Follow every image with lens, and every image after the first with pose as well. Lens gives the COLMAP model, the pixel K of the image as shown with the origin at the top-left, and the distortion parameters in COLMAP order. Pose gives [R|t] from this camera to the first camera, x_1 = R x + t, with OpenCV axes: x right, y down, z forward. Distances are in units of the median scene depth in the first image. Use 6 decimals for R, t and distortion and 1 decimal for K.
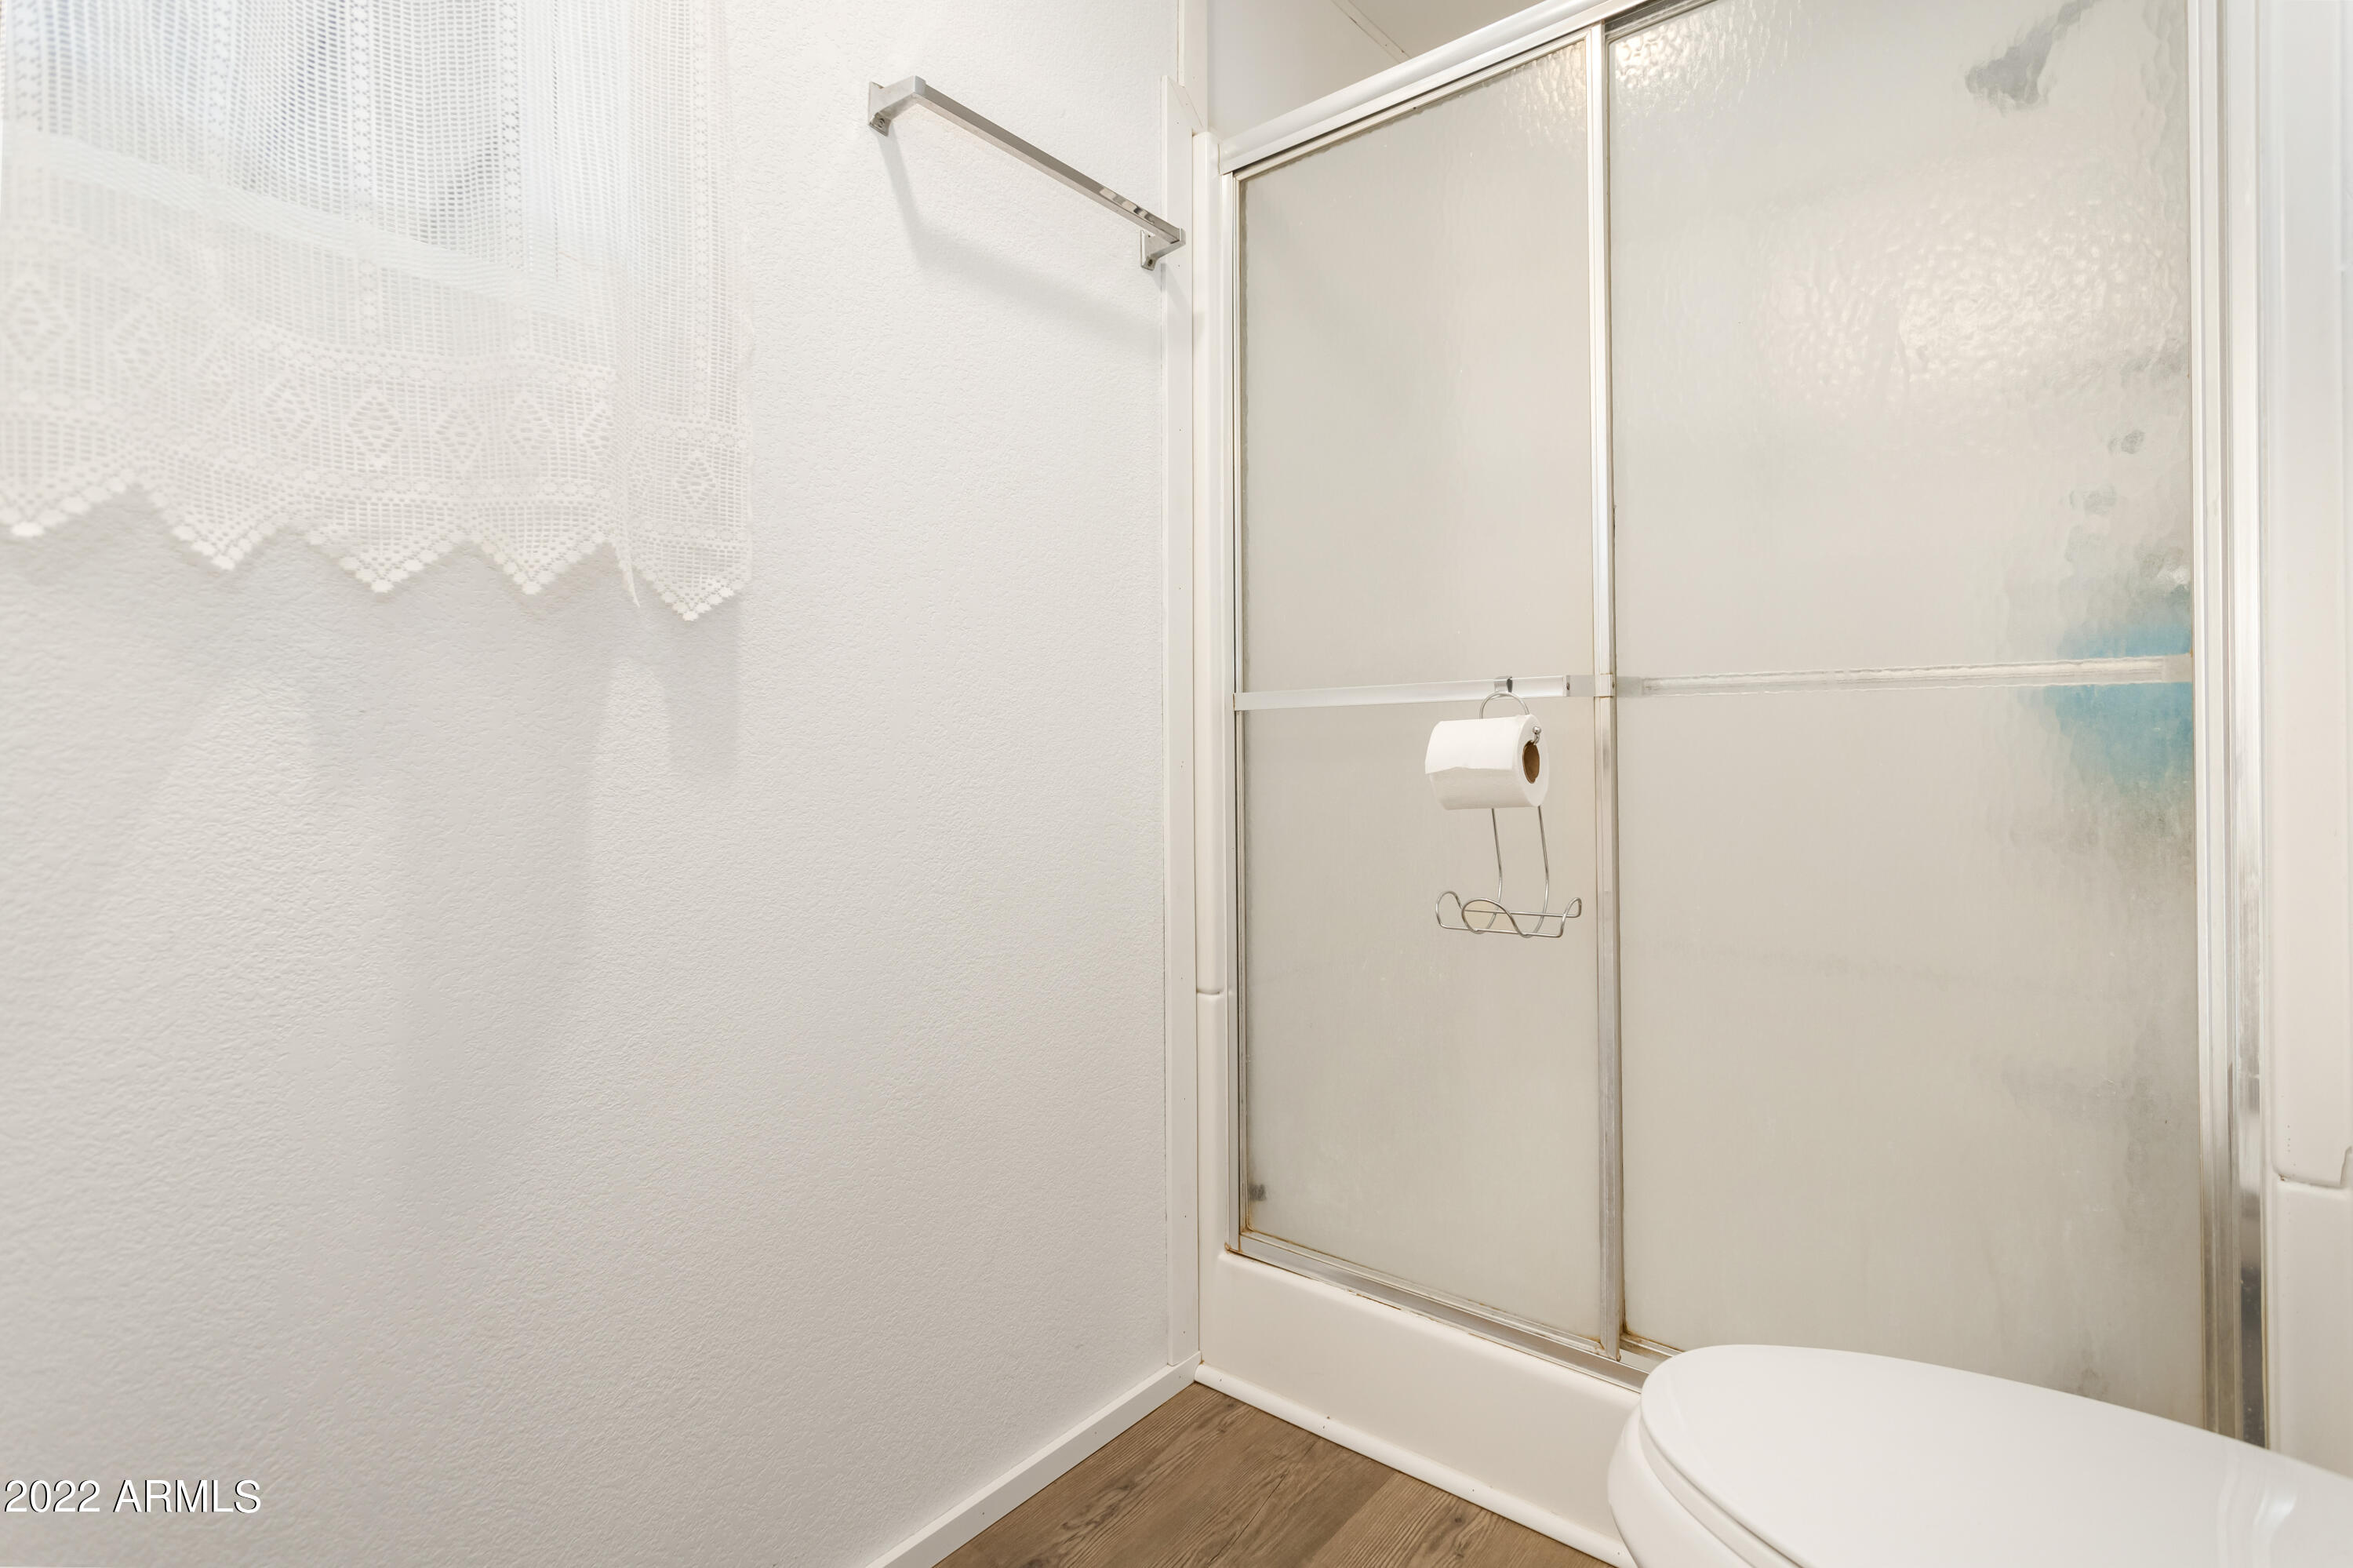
lens RADIAL K [[1131.2, 0, 1198.2], [0, 1131.2, 751.2], [0, 0, 1]] dist [0.006142, 0.000617]
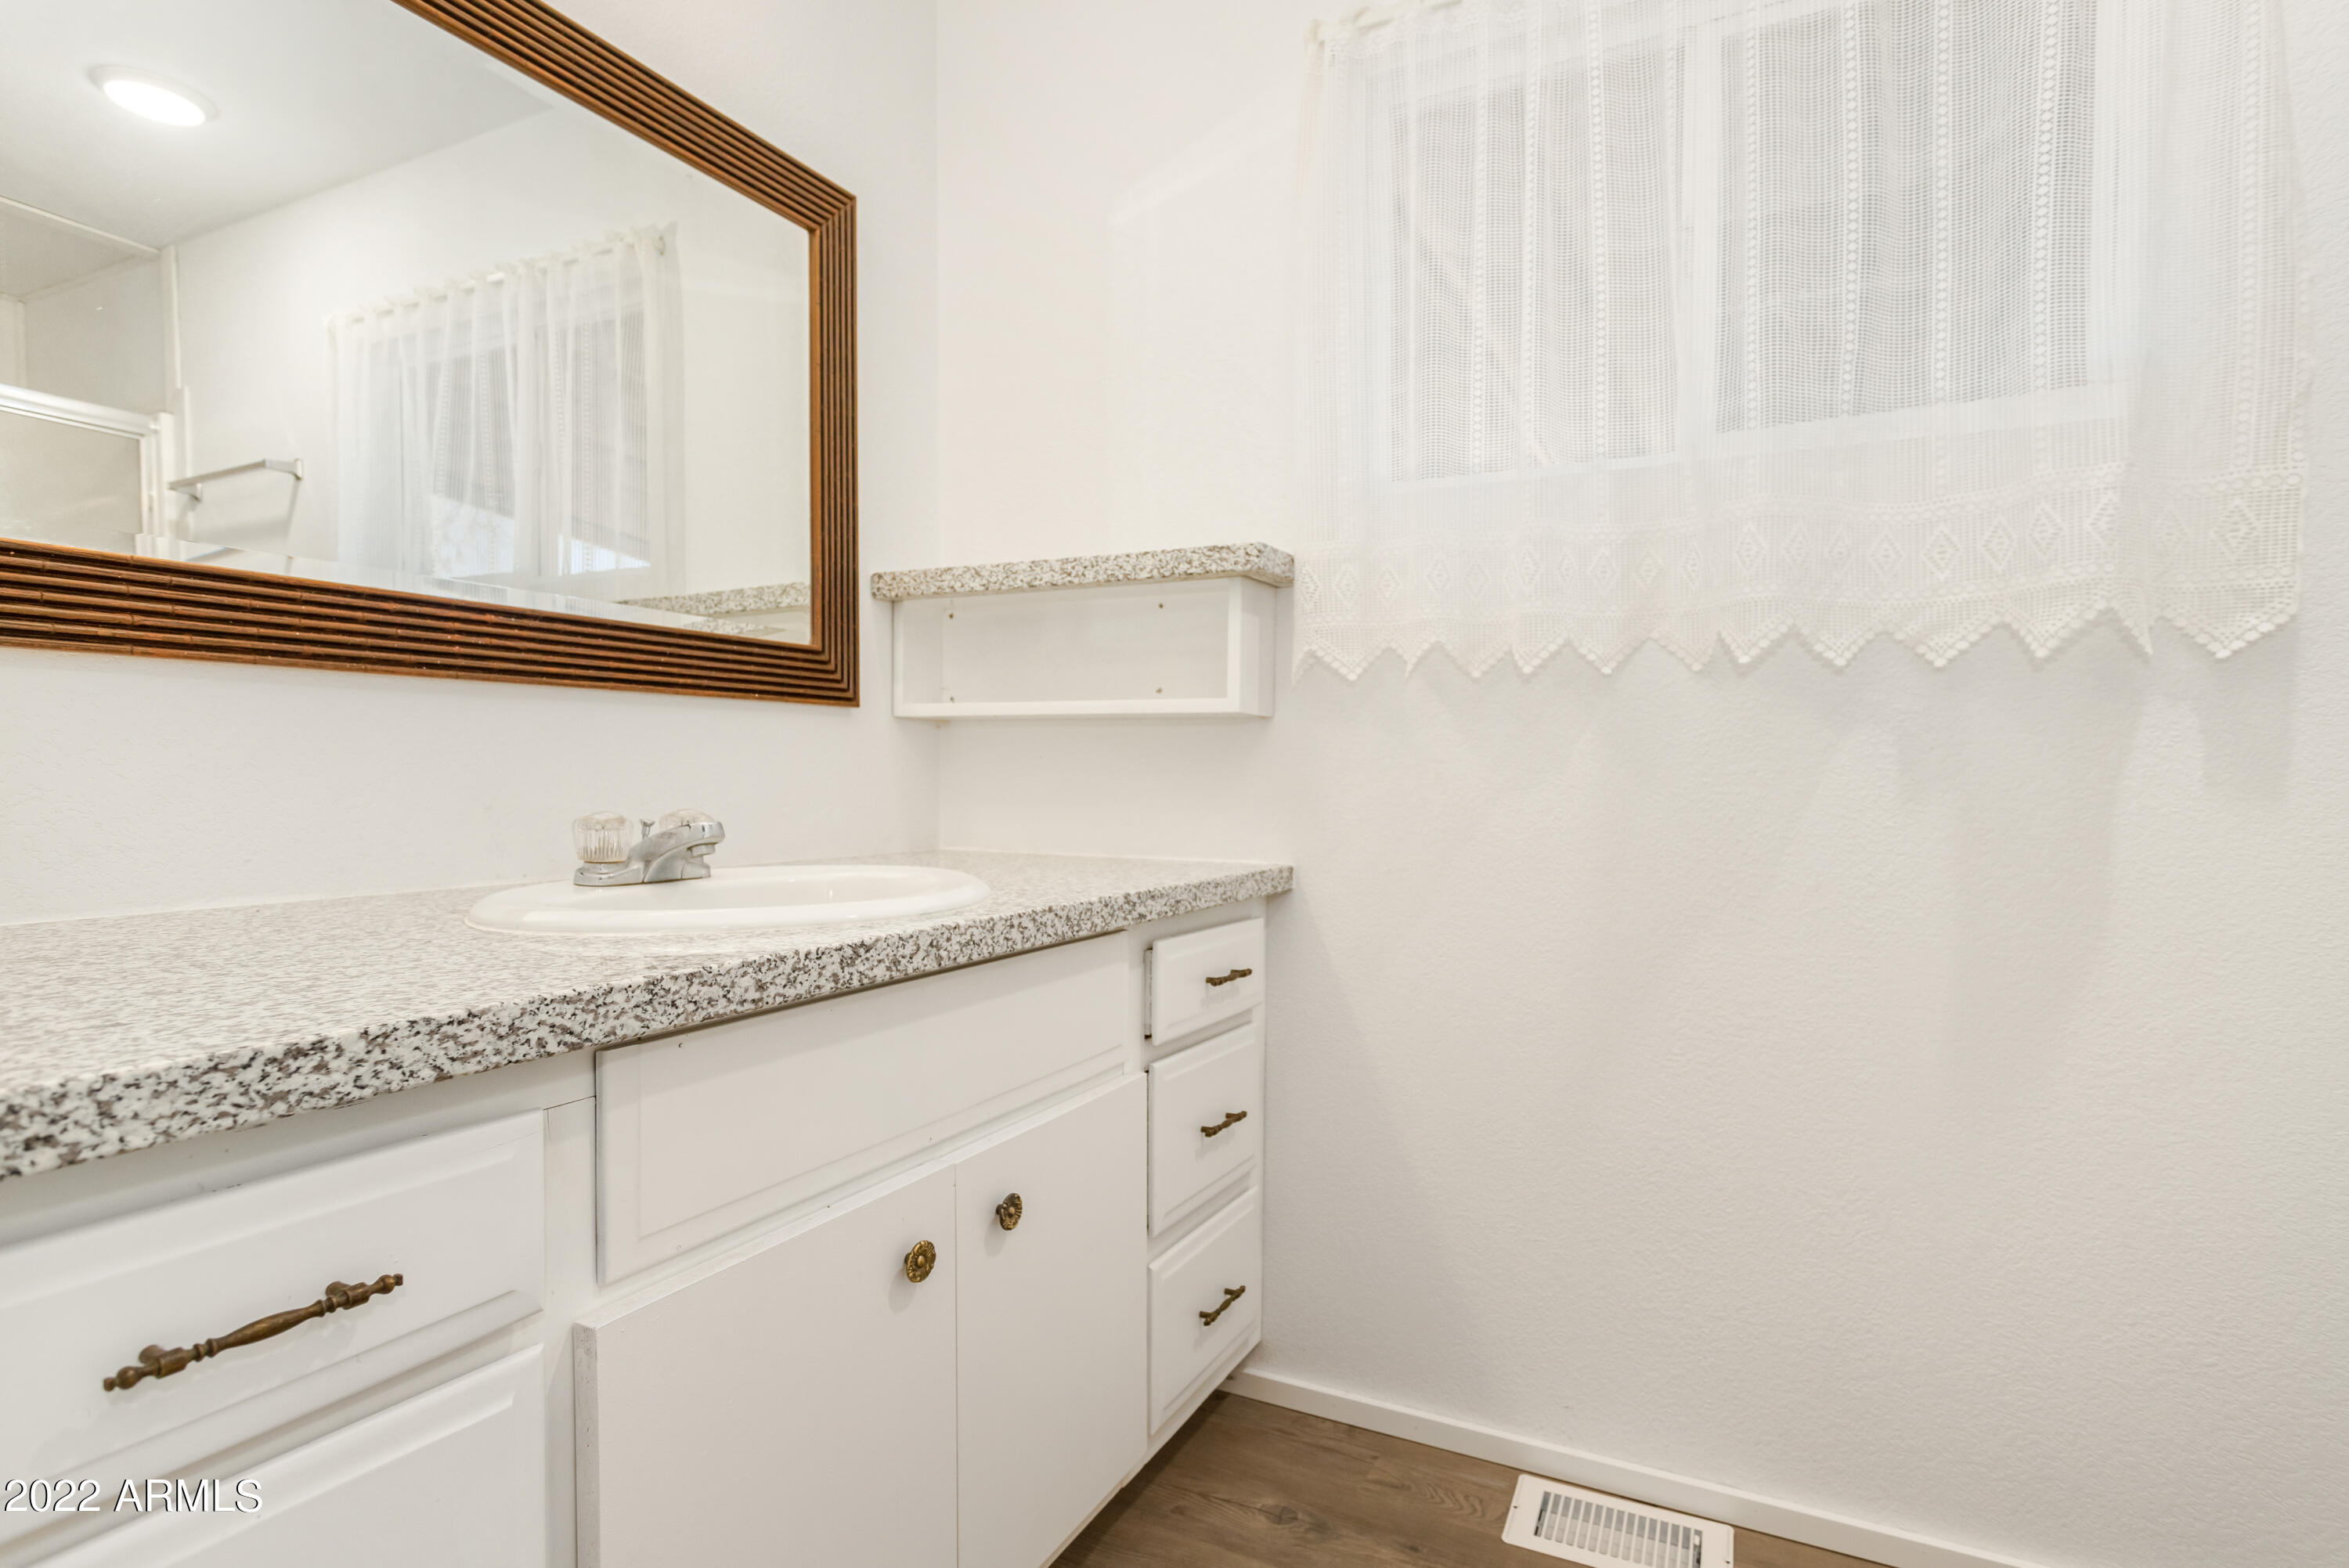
lens RADIAL K [[1129.1, 0, 1178.2], [0, 1129.1, 785.1], [0, 0, 1]] dist [0.006142, 0.000617]
pose [[0.196906, 0.018336, -0.980251, 0.501605], [-0.004339, 0.999832, 0.017830, -0.008723], [0.980413, 0.000743, 0.196952, -0.239182]]
